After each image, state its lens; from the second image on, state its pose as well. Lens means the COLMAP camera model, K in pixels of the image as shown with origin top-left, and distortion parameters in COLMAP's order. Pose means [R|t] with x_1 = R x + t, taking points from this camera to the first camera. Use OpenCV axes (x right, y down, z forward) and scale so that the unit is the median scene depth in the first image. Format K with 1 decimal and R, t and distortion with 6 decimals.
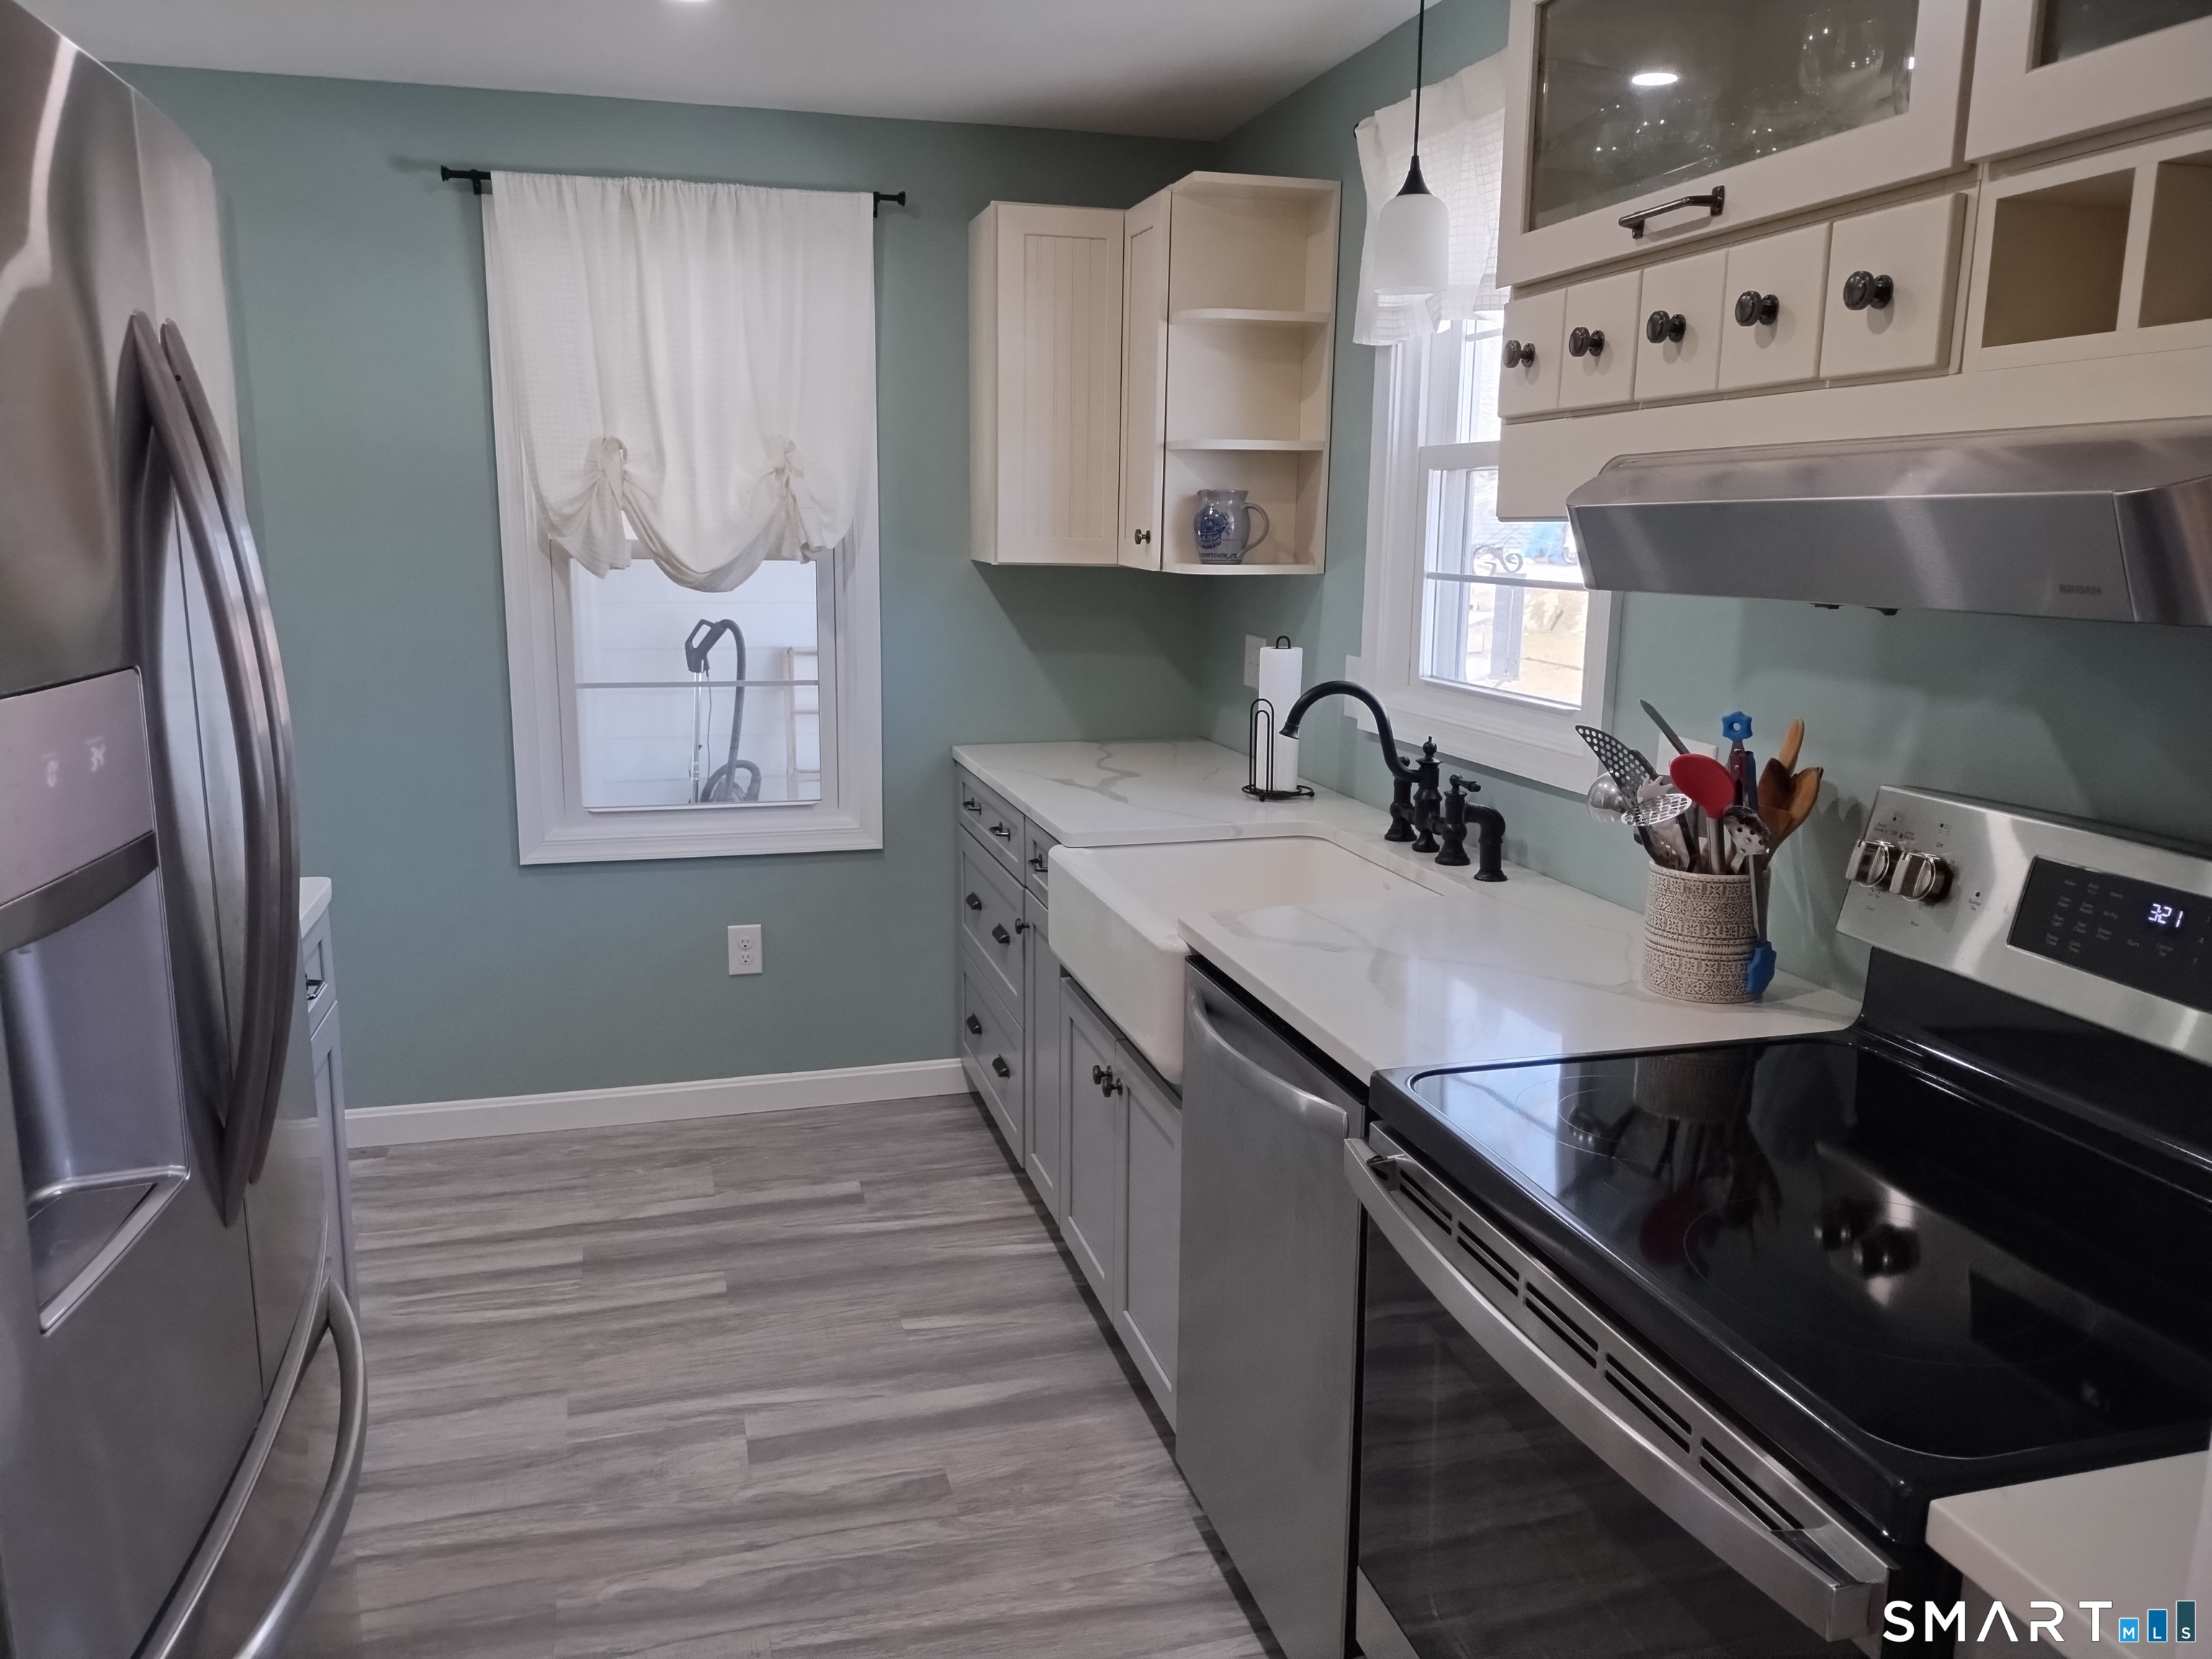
lens RADIAL K [[1656.1, 0, 1098.1], [0, 1656.1, 838.4], [0, 0, 1]] dist [0.056924, -0.060847]
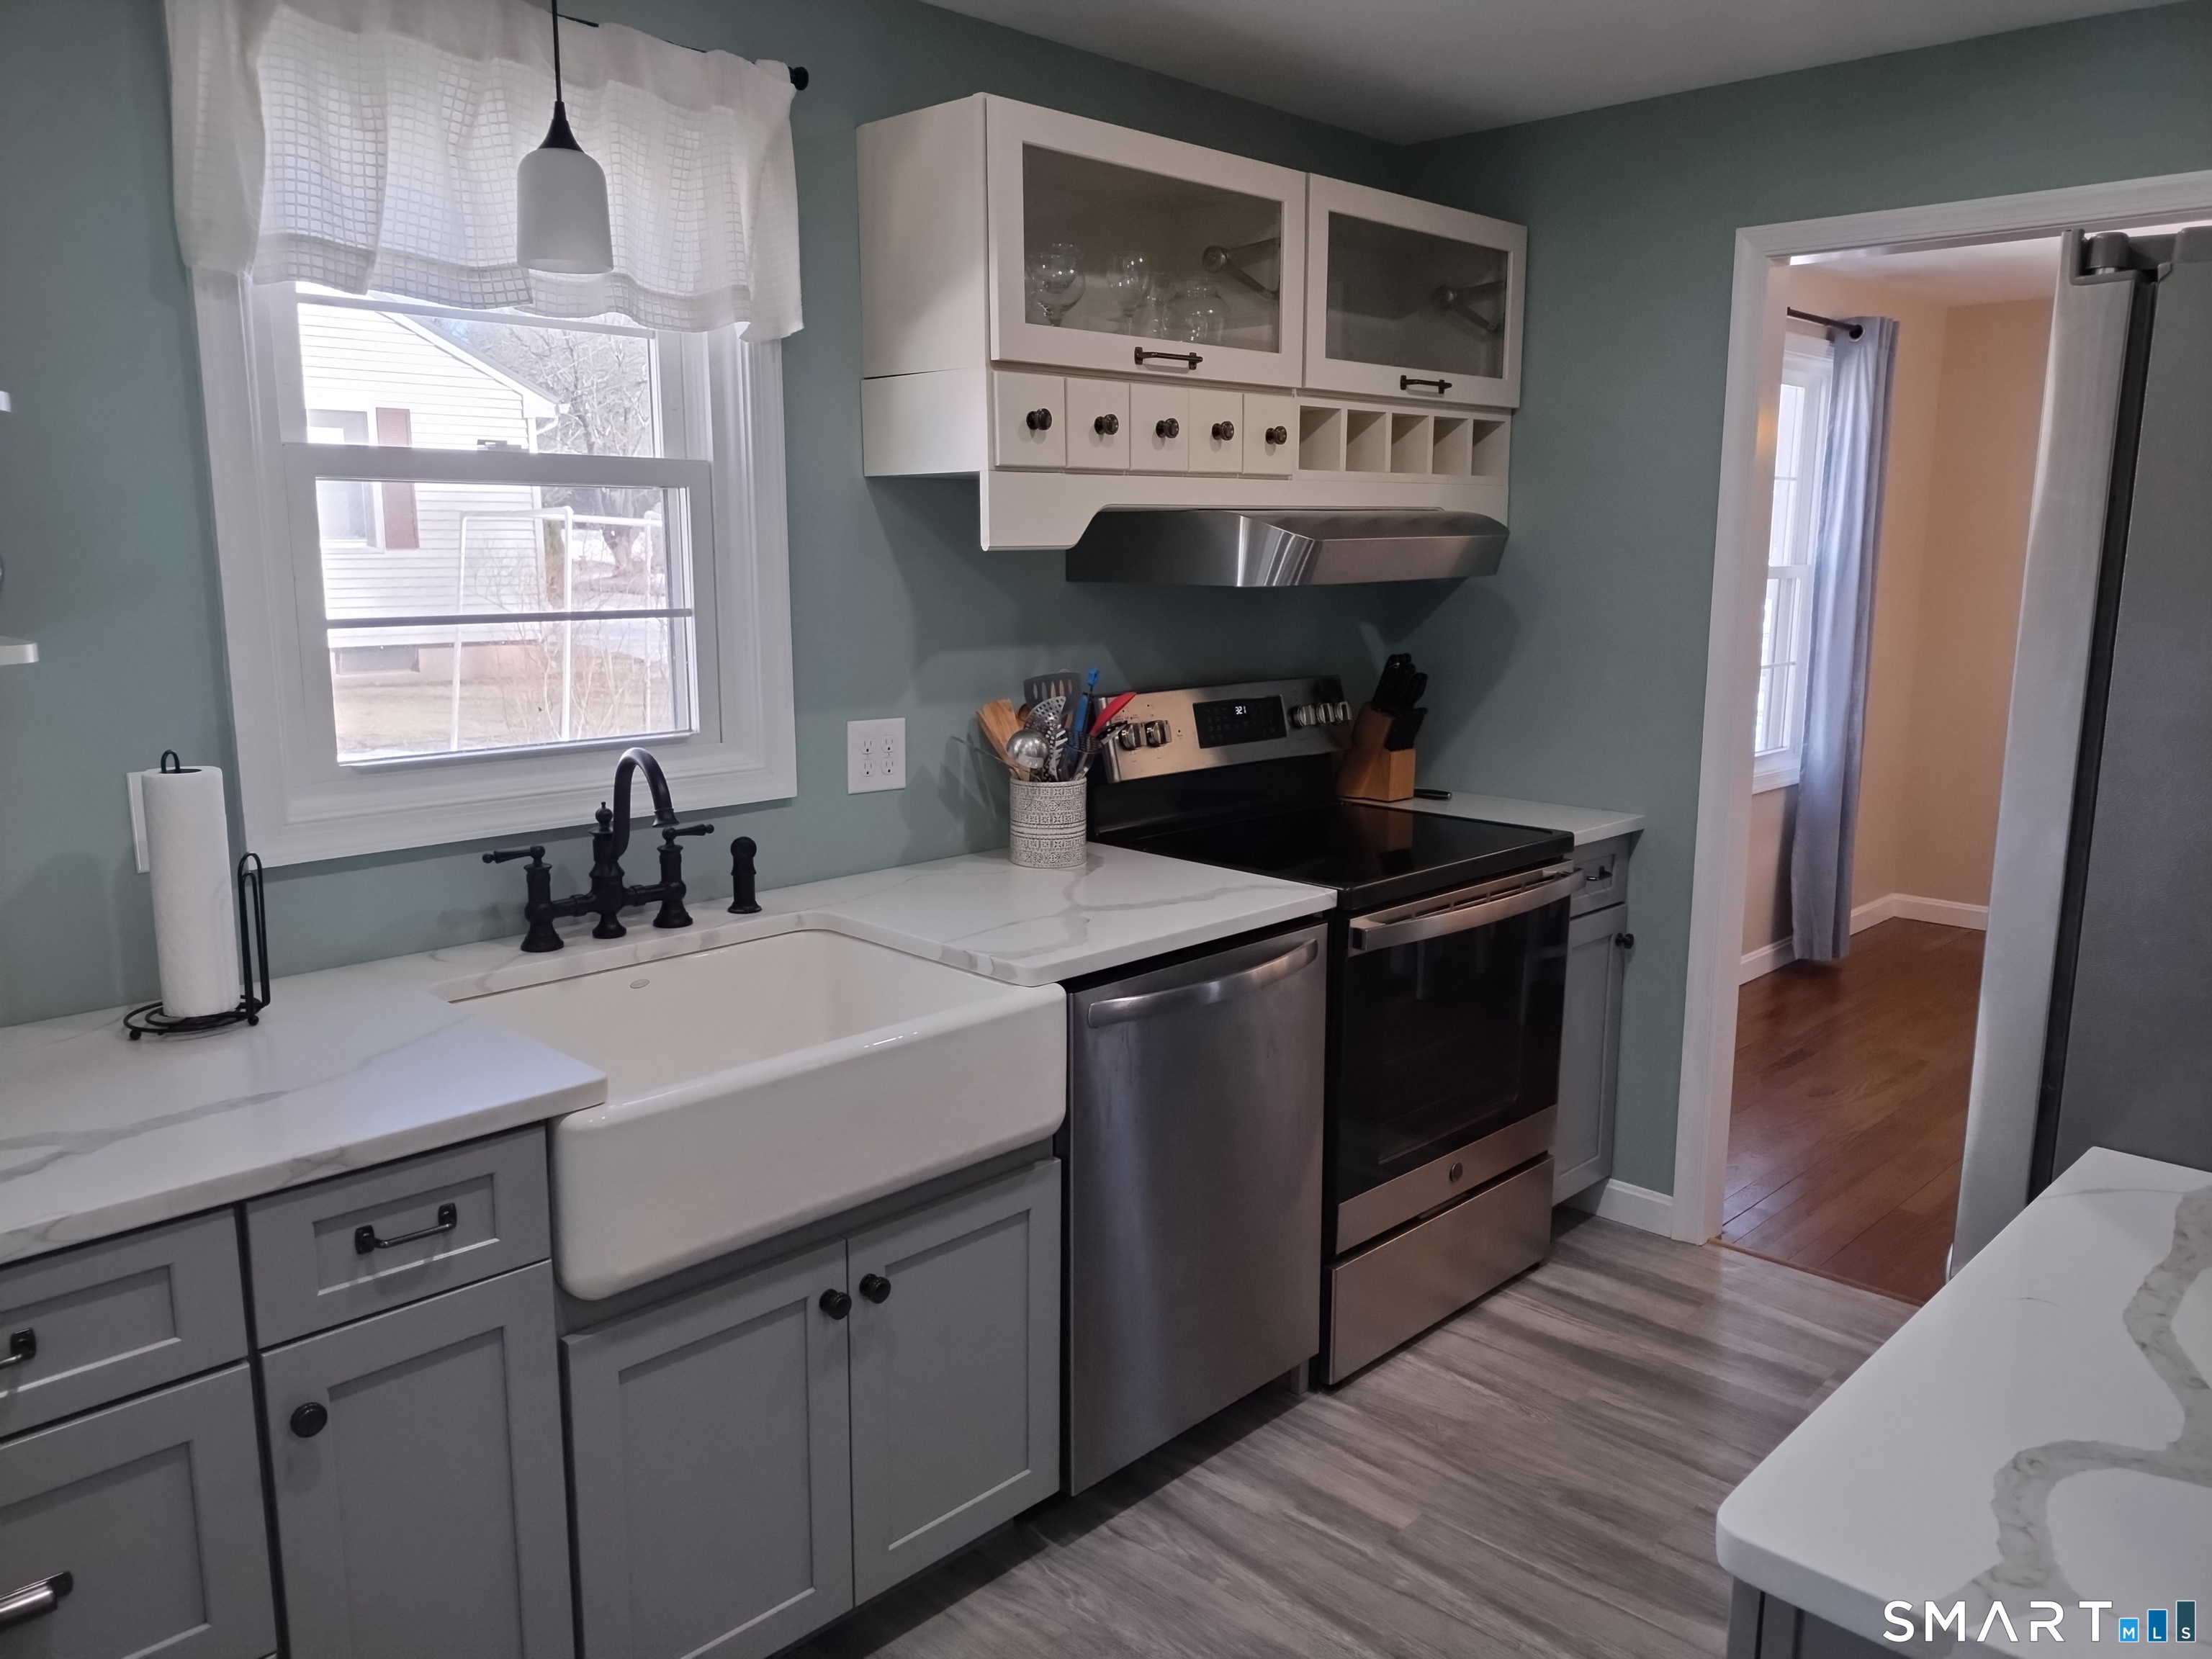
lens RADIAL K [[1656.1, 0, 1119.2], [0, 1656.1, 830.2], [0, 0, 1]] dist [0.056924, -0.060847]
pose [[-0.518562, -0.164496, 0.839068, -0.691498], [0.154267, 0.947217, 0.281038, -0.261672], [-0.841008, 0.275176, -0.465814, 1.251917]]
